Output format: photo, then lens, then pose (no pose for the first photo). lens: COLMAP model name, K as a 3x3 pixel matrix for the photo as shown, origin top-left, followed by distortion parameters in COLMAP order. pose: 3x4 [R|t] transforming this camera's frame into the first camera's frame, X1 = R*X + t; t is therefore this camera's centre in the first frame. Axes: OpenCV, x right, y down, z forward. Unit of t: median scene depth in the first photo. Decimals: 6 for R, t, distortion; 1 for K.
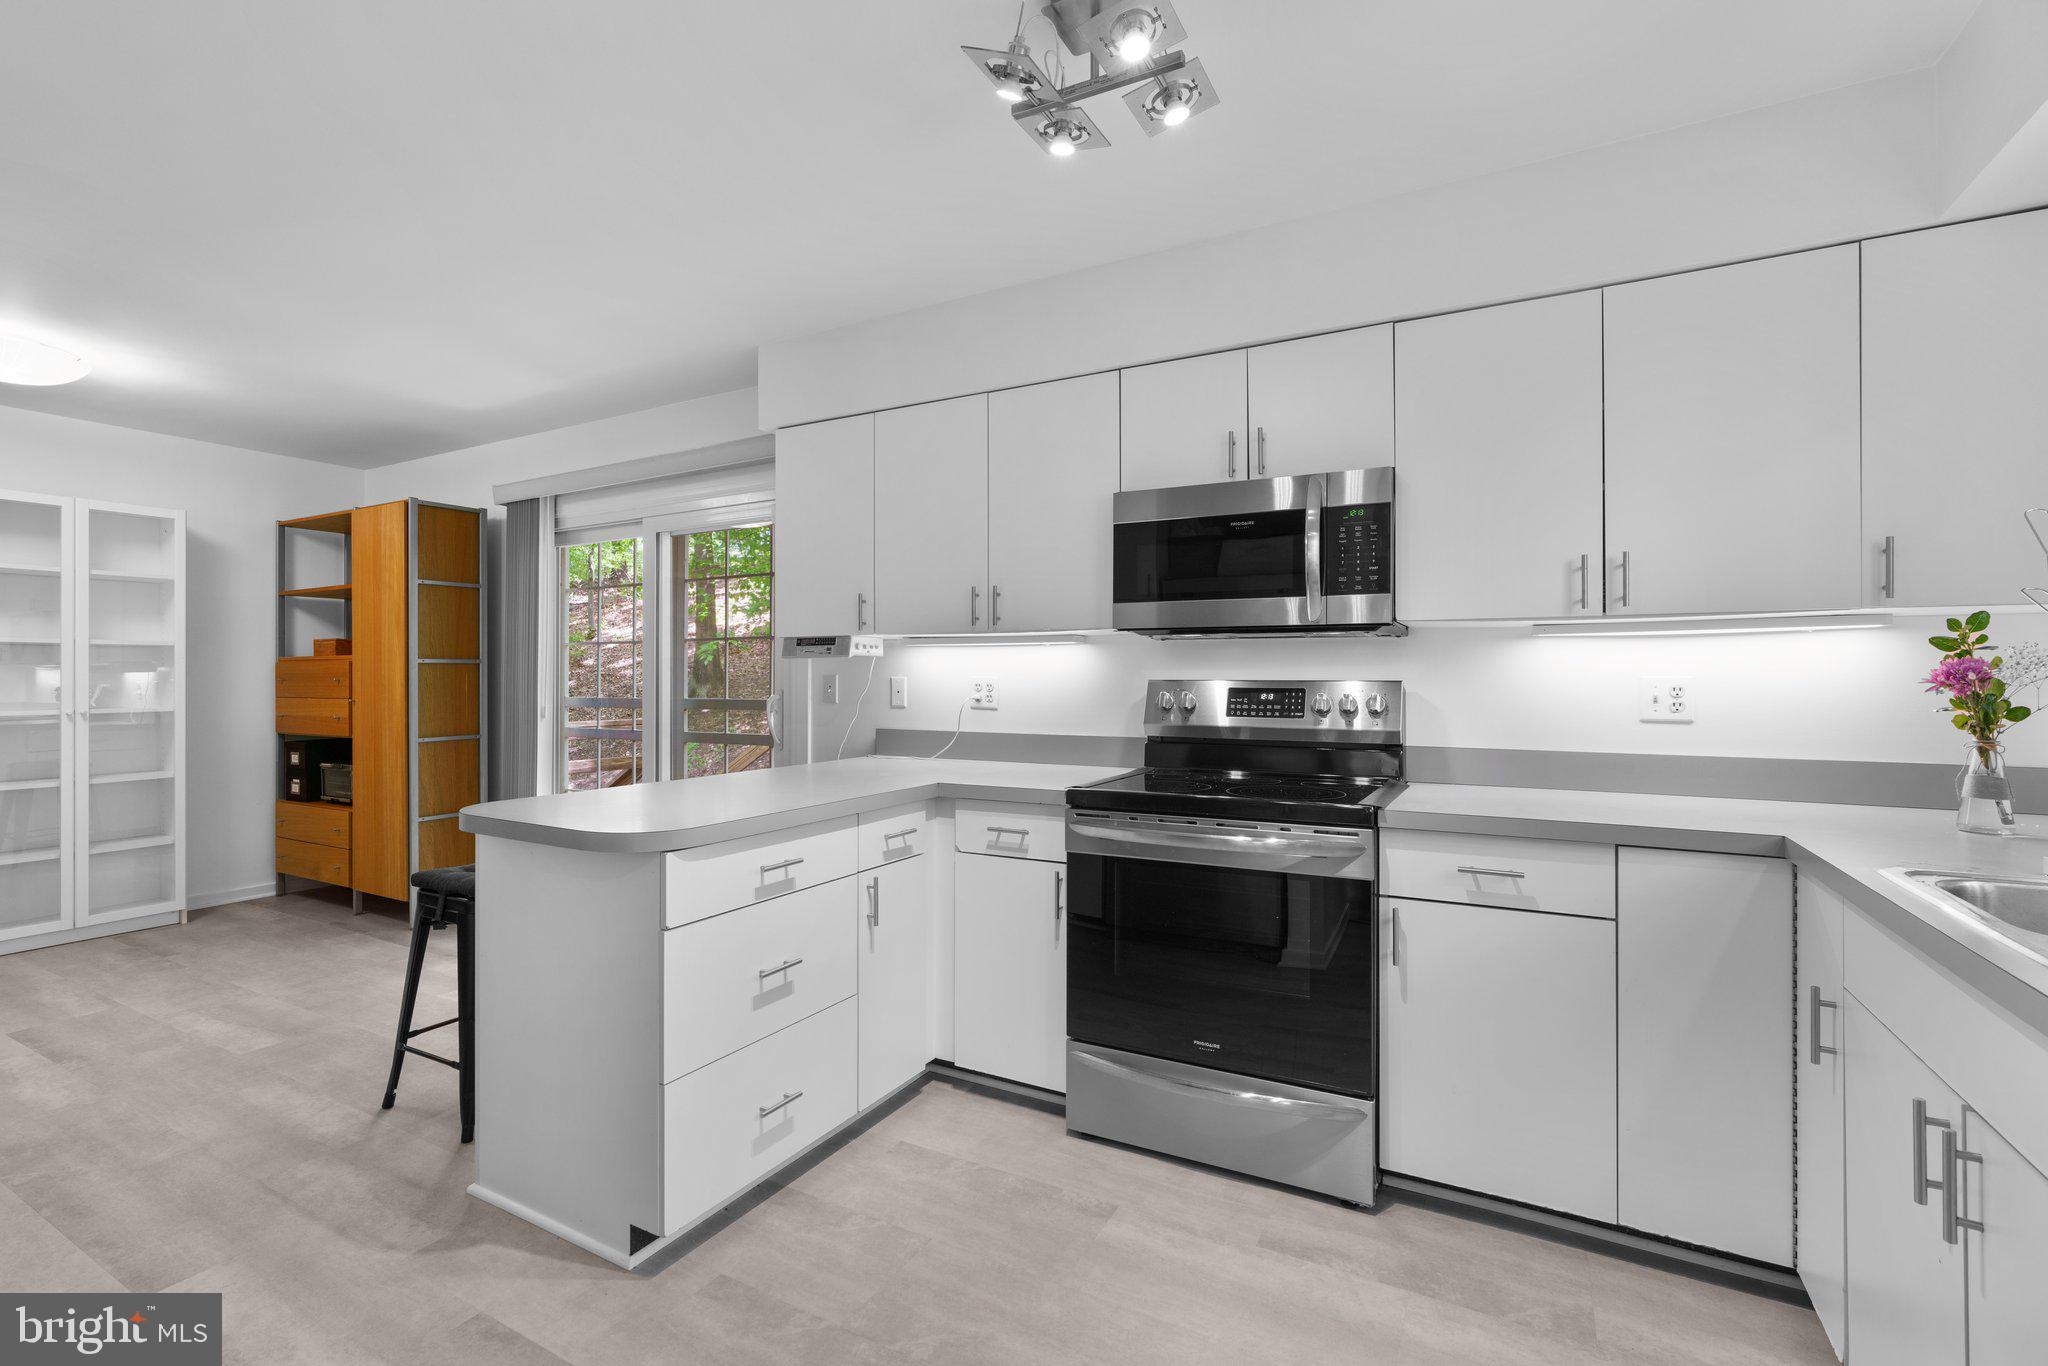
lens RADIAL K [[916.3, 0, 1016.3], [0, 916.3, 680.1], [0, 0, 1]] dist [-0.005541, 0.000008]
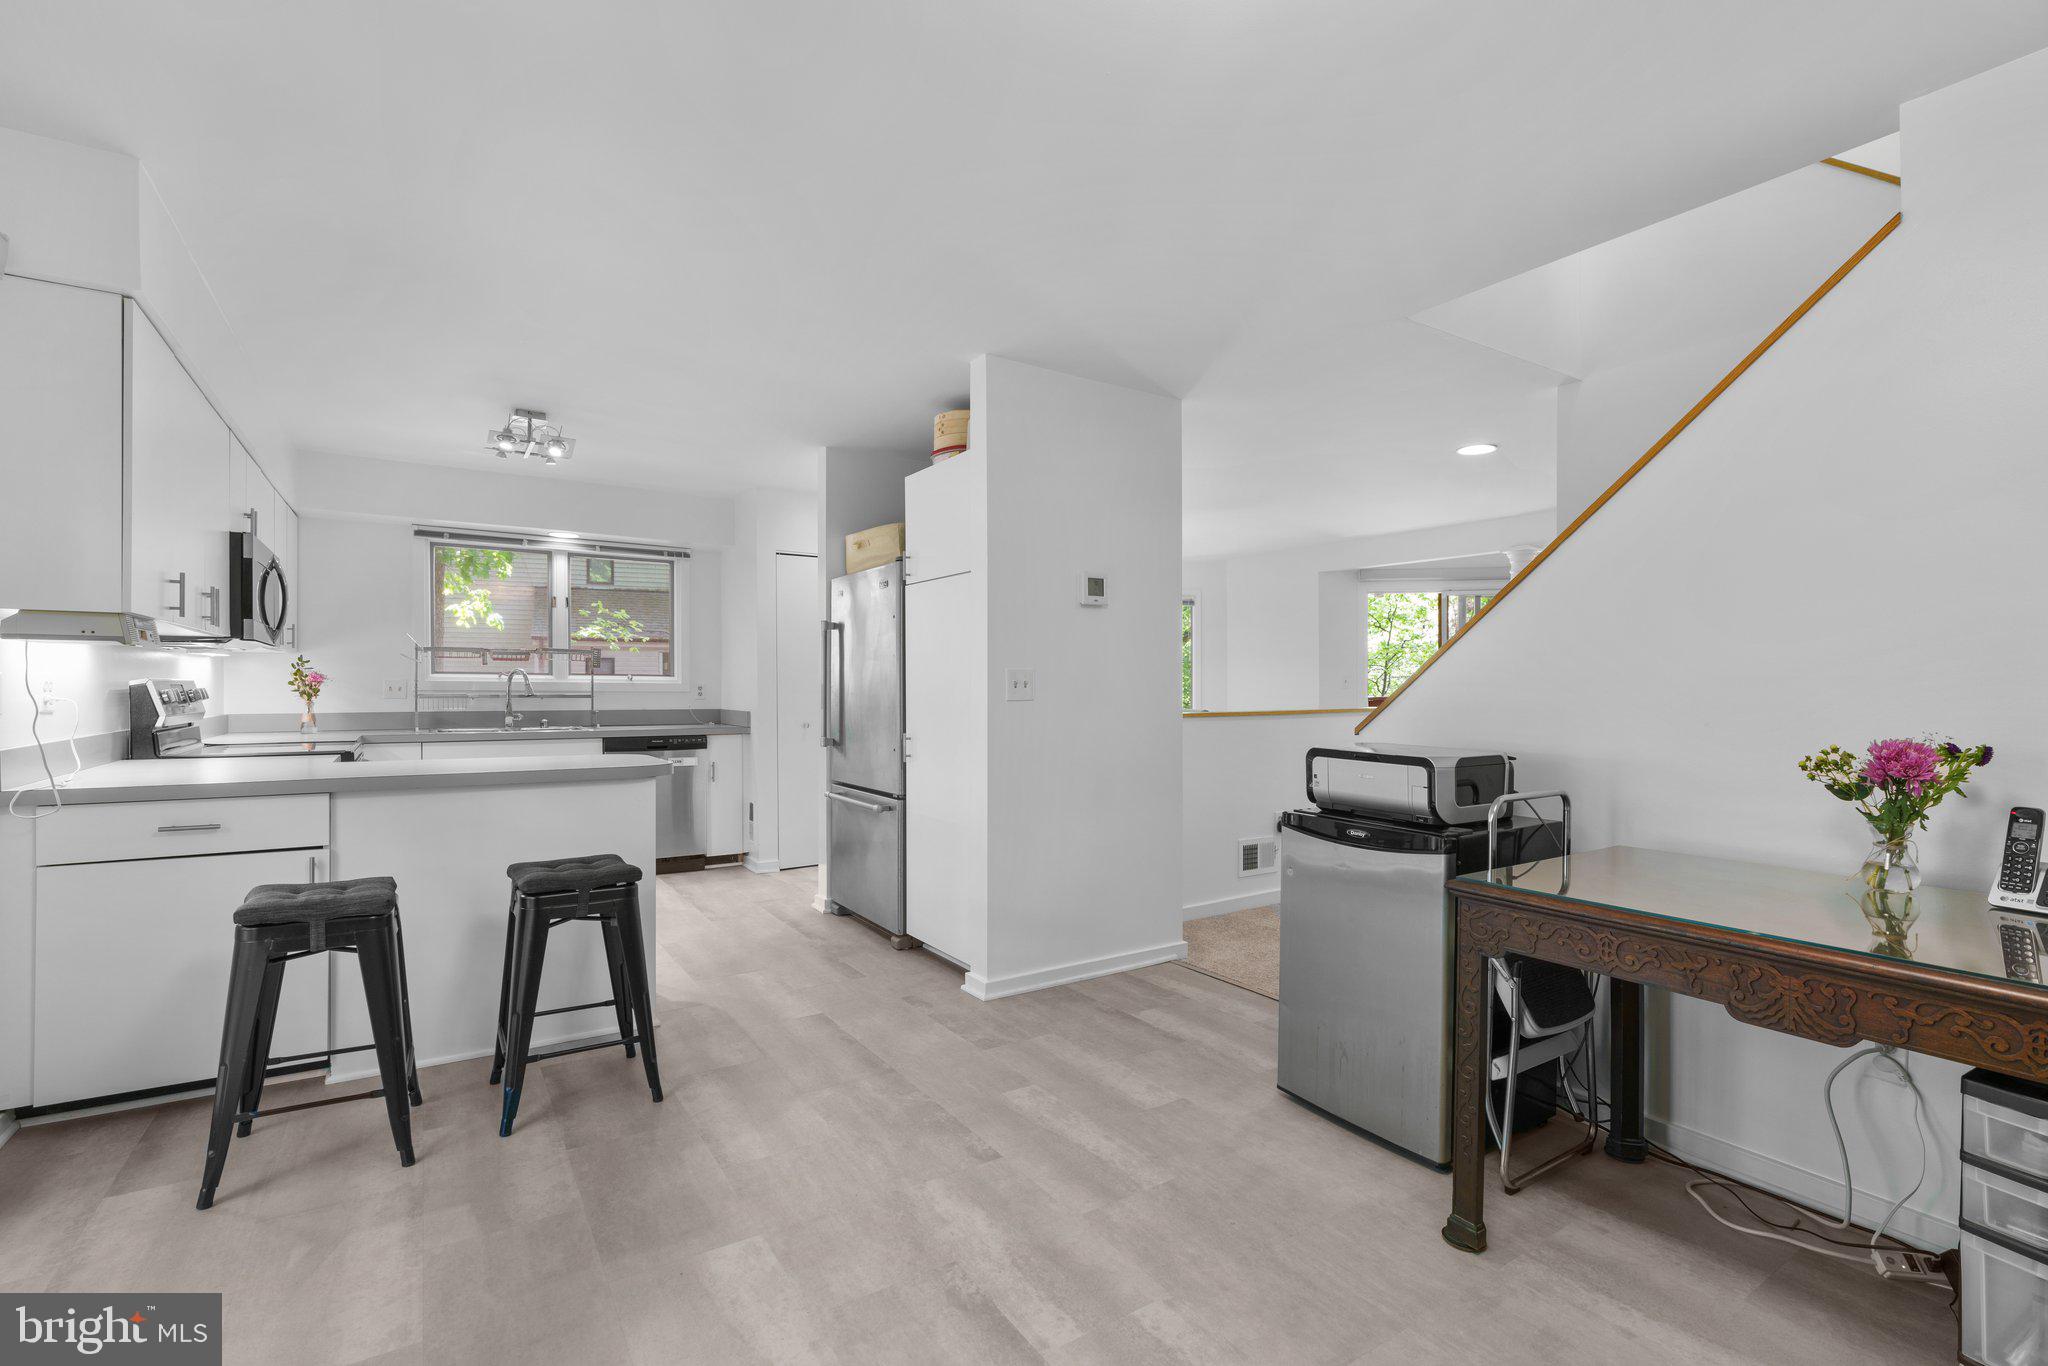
lens RADIAL K [[920.5, 0, 1012.5], [0, 920.5, 687.6], [0, 0, 1]] dist [-0.004080, 0.000647]
pose [[-0.881969, -0.006431, 0.471263, -1.520480], [-0.006342, 0.999978, 0.001776, 0.003467], [-0.471264, -0.001422, -0.881991, 1.723875]]
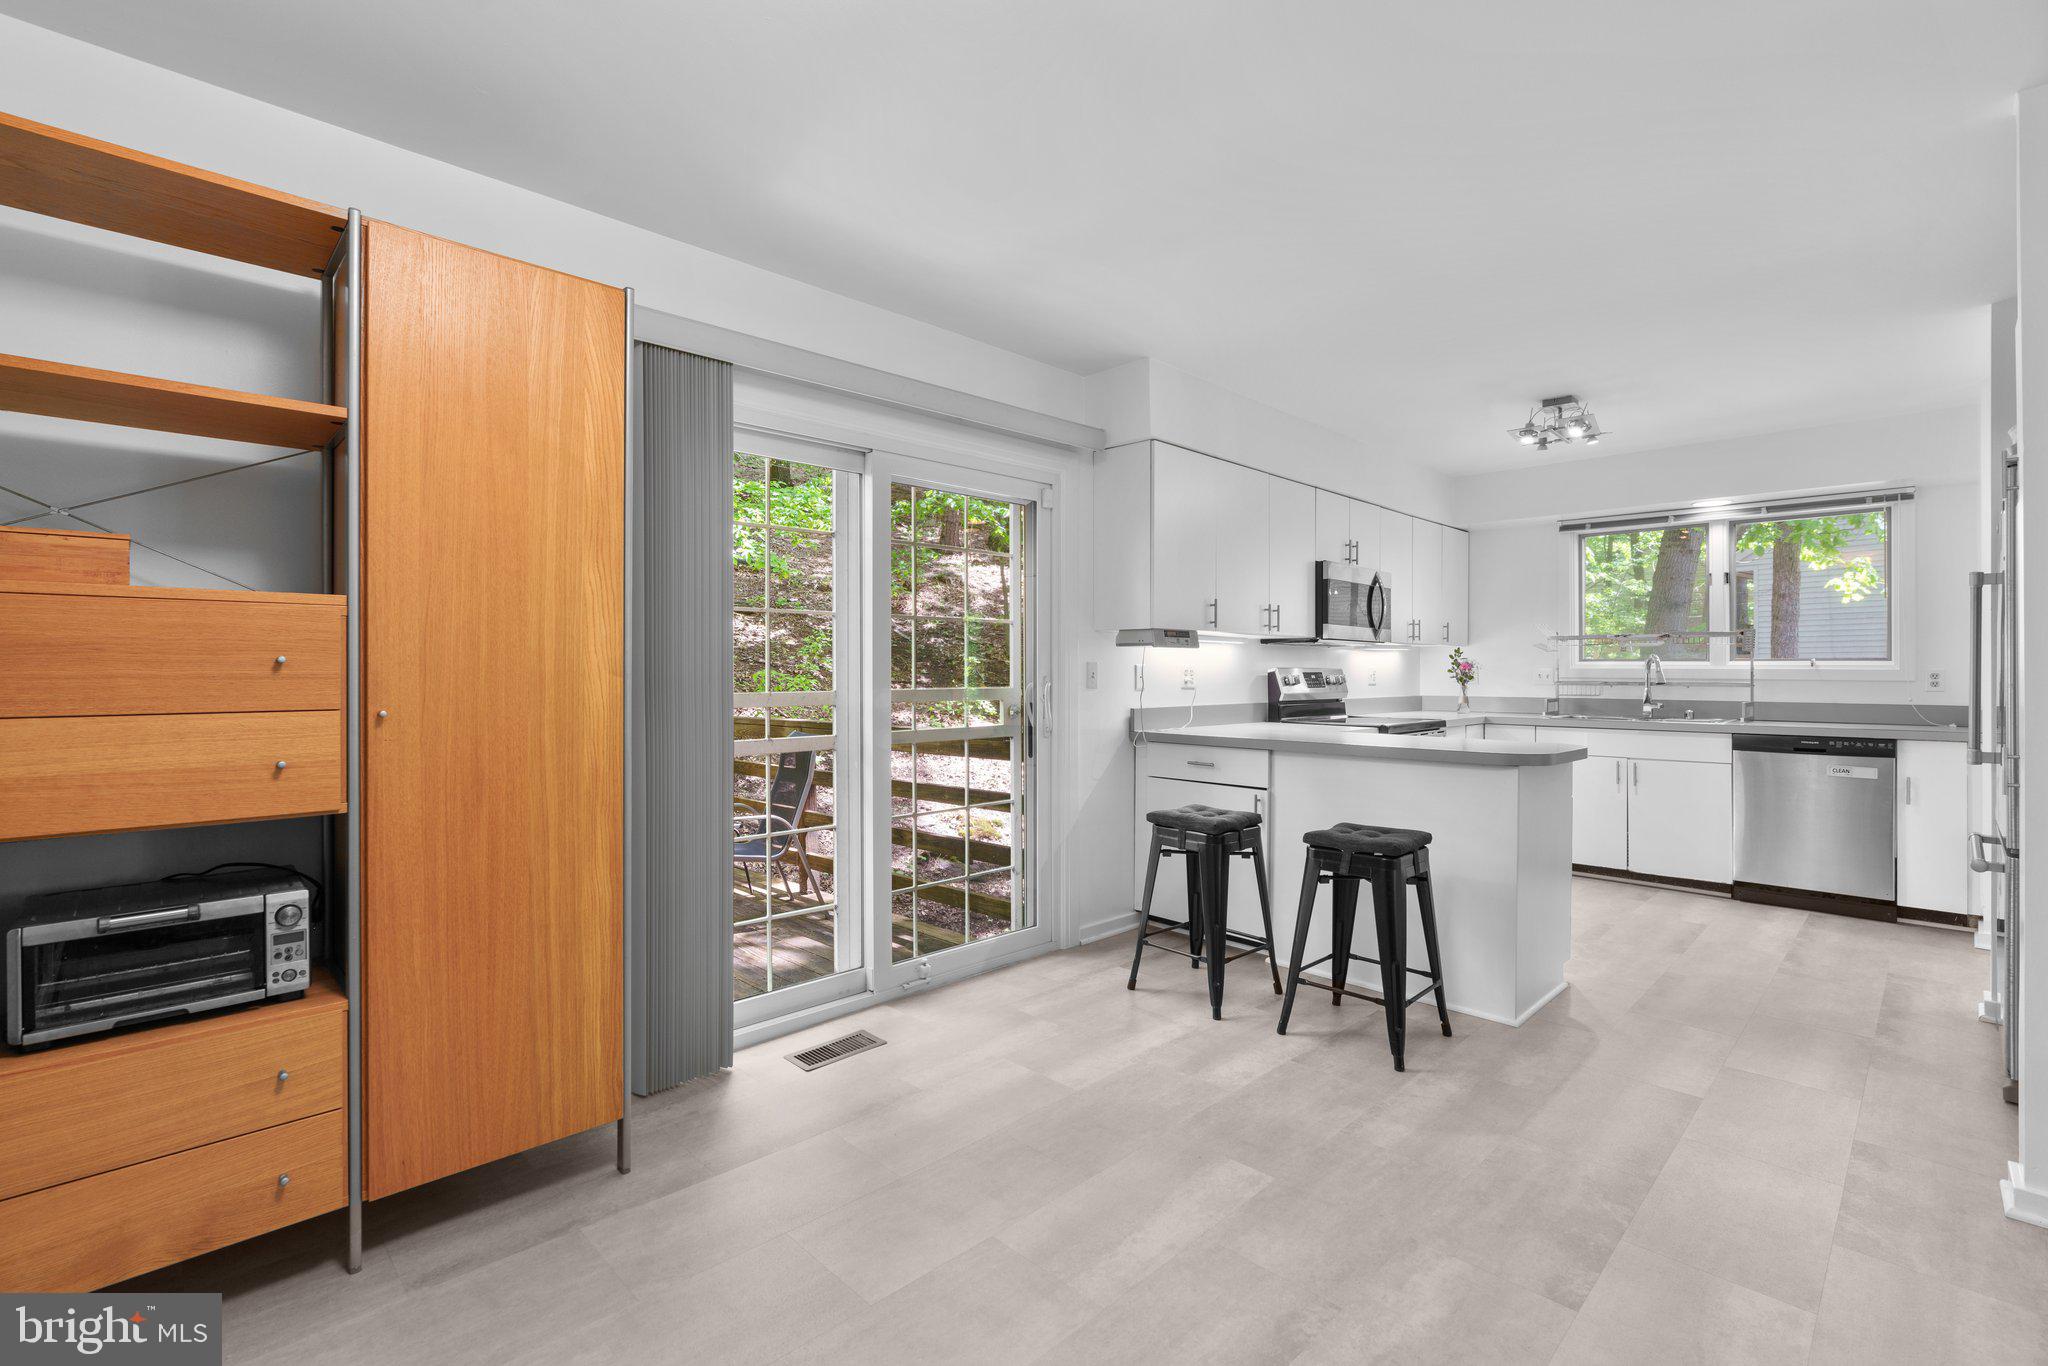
lens RADIAL K [[916.7, 0, 1017.6], [0, 916.7, 675.2], [0, 0, 1]] dist [-0.000876, 0.000288]
pose [[0.282035, -0.006670, 0.959381, -1.837253], [-0.001322, 0.999972, 0.007341, 0.002230], [-0.959403, -0.003339, 0.282018, 1.130135]]
